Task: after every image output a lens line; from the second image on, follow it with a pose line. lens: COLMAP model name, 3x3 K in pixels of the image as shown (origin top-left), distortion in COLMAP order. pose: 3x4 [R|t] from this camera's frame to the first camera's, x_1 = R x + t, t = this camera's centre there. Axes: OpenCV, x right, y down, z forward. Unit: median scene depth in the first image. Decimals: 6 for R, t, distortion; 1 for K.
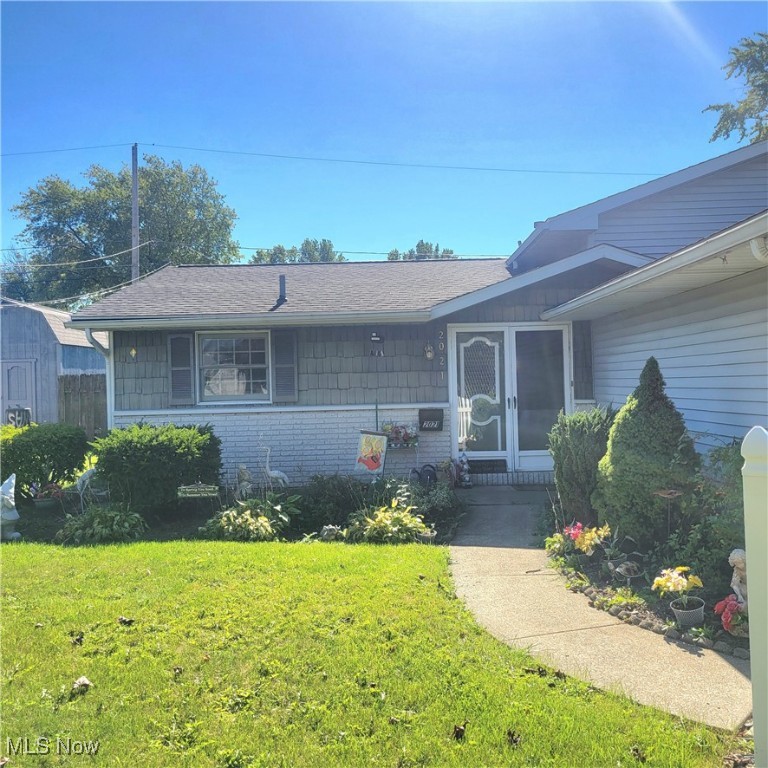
lens RADIAL K [[699.6, 0, 382.9], [0, 699.6, 382.7], [0, 0, 1]] dist [0.022708, 0.005217]
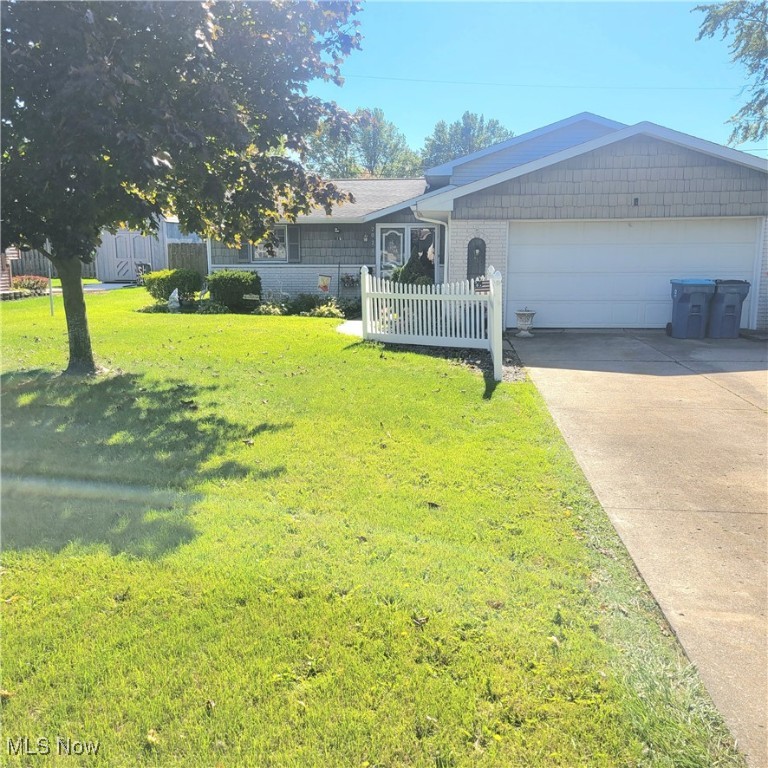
lens RADIAL K [[699.6, 0, 385.1], [0, 699.6, 384.3], [0, 0, 1]] dist [0.022708, 0.005217]
pose [[0.996351, 0.036142, -0.077319, 0.309086], [-0.020882, 0.981608, 0.189760, -0.015702], [0.082756, -0.187453, 0.978781, -1.083524]]
